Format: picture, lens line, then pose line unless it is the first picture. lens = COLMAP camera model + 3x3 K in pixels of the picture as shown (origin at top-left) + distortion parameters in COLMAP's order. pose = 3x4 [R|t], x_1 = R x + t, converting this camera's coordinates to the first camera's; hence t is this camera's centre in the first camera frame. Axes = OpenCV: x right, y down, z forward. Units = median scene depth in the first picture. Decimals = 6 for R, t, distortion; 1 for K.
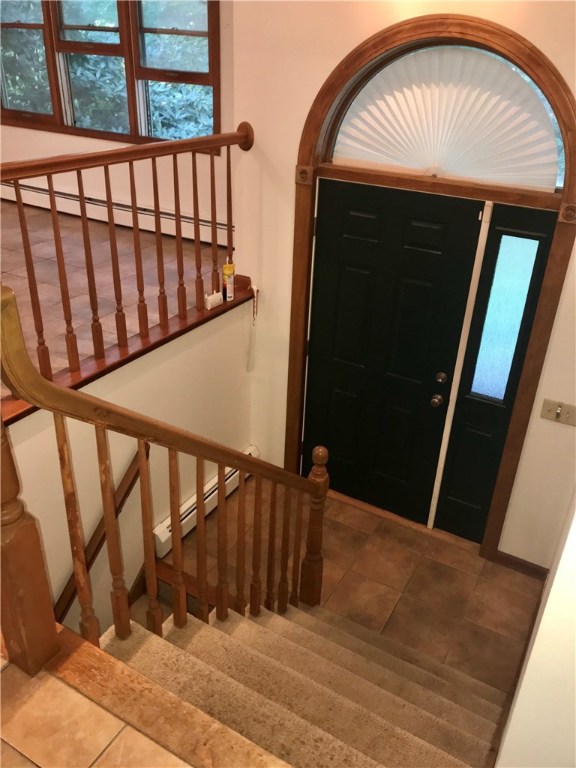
lens RADIAL K [[634.6, 0, 290.3], [0, 634.6, 375.5], [0, 0, 1]] dist [0.087502, -0.107911]
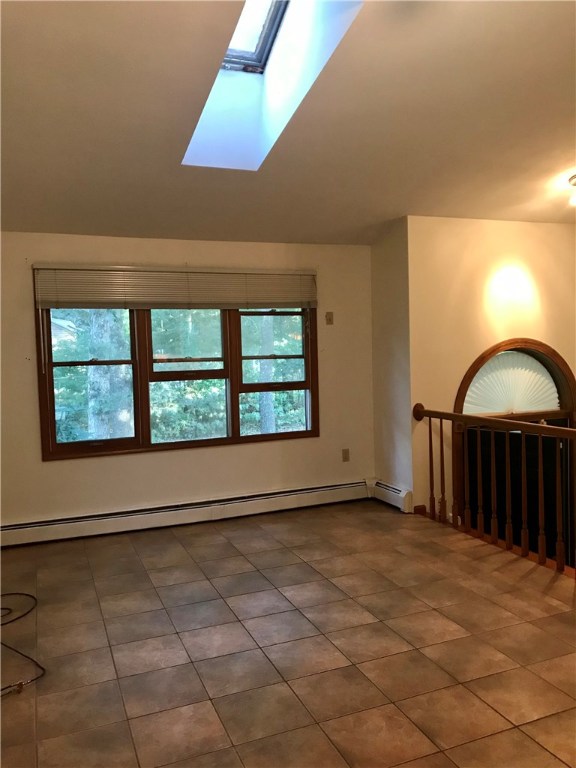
lens RADIAL K [[634.6, 0, 290.3], [0, 634.6, 375.5], [0, 0, 1]] dist [0.087502, -0.107911]
pose [[0.612029, -0.086013, 0.786144, -1.185860], [0.411414, 0.883591, -0.223619, -0.179548], [-0.675396, 0.460292, 0.576170, 0.216341]]
